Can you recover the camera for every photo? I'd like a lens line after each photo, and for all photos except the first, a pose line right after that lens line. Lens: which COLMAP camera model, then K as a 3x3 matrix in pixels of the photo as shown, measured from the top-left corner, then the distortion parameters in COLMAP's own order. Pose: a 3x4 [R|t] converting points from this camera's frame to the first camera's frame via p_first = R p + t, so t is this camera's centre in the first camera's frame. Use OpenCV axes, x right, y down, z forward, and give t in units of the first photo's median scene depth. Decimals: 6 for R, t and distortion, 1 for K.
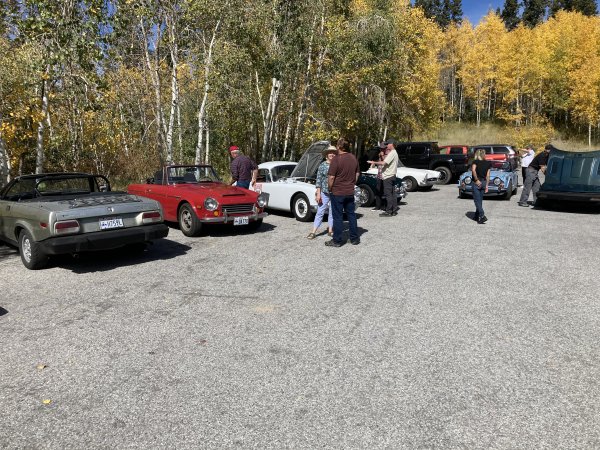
lens RADIAL K [[496.8, 0, 296.6], [0, 496.8, 223.0], [0, 0, 1]] dist [0.056725, -0.056673]
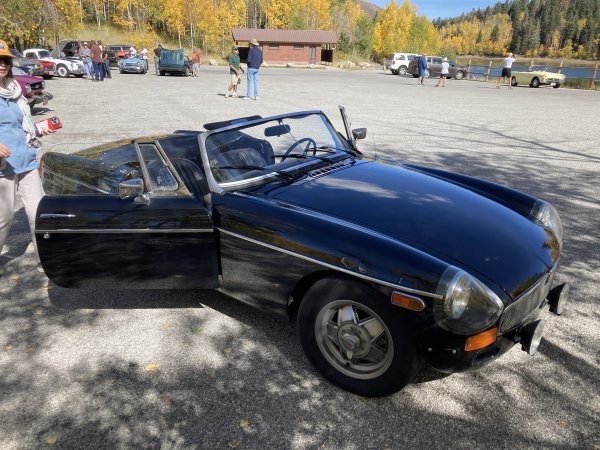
lens RADIAL K [[496.8, 0, 300.4], [0, 496.8, 226.2], [0, 0, 1]] dist [0.056725, -0.056673]
pose [[0.741696, -0.194532, 0.641907, -0.192131], [0.068483, 0.973980, 0.216038, 0.057129], [-0.667231, -0.116274, 0.735719, -0.355728]]
